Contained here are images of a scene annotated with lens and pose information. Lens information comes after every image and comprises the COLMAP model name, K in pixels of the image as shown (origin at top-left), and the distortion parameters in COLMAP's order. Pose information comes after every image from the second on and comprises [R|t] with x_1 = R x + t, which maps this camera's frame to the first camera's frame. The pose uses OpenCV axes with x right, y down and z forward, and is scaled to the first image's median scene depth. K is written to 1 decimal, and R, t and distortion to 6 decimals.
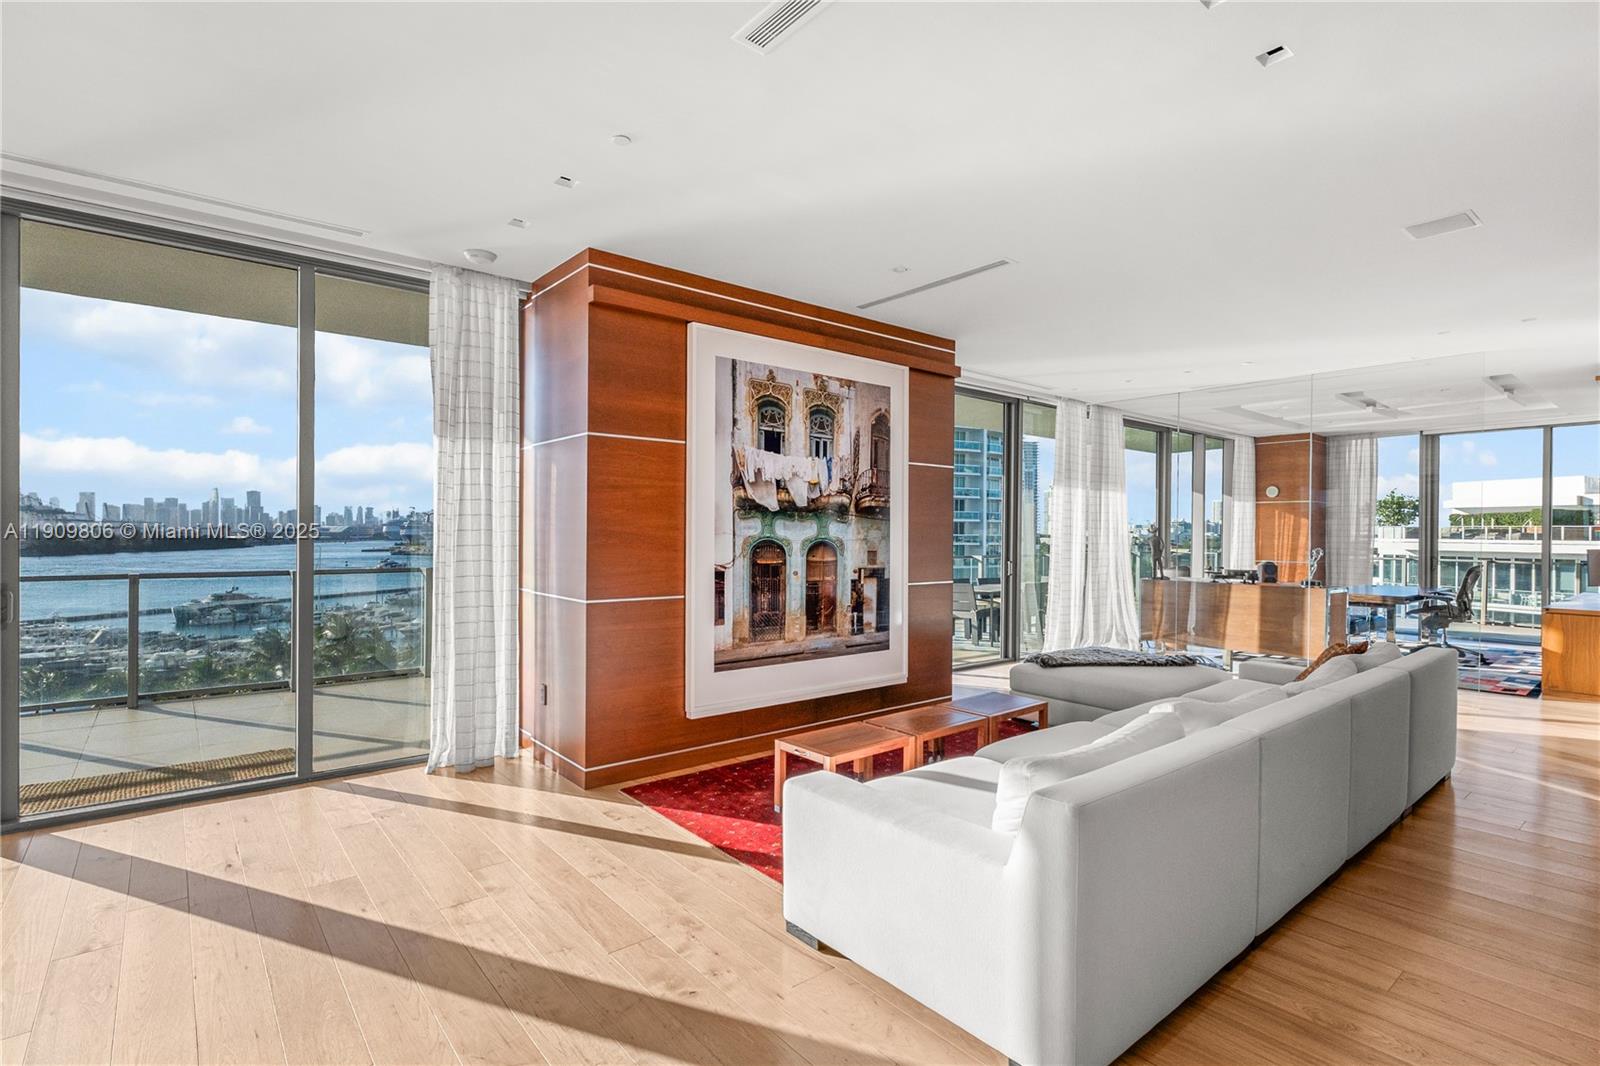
lens RADIAL K [[767.1, 0, 784.3], [0, 767.1, 537.9], [0, 0, 1]] dist [0.005003, -0.002465]
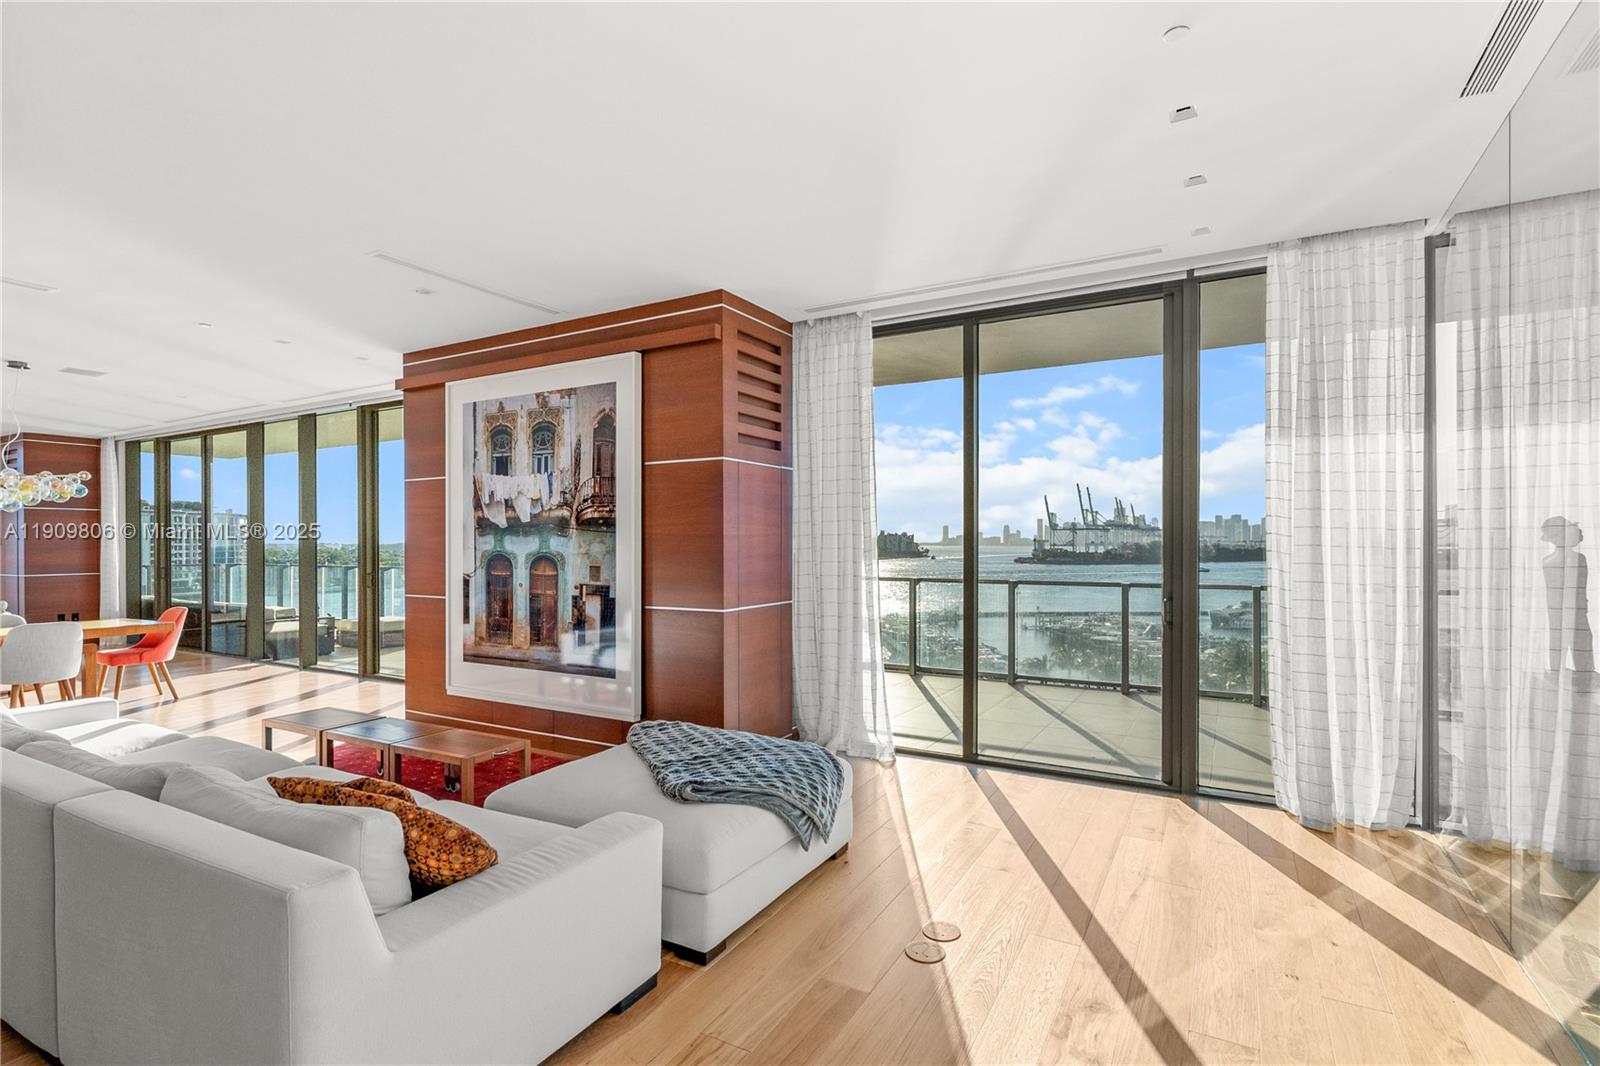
lens RADIAL K [[767.1, 0, 771.7], [0, 767.1, 548.5], [0, 0, 1]] dist [0.005003, -0.002465]
pose [[0.357090, -0.003667, -0.934063, 1.091084], [-0.001661, 0.999988, -0.004560, -0.000464], [0.934069, 0.003180, 0.357080, 0.904859]]
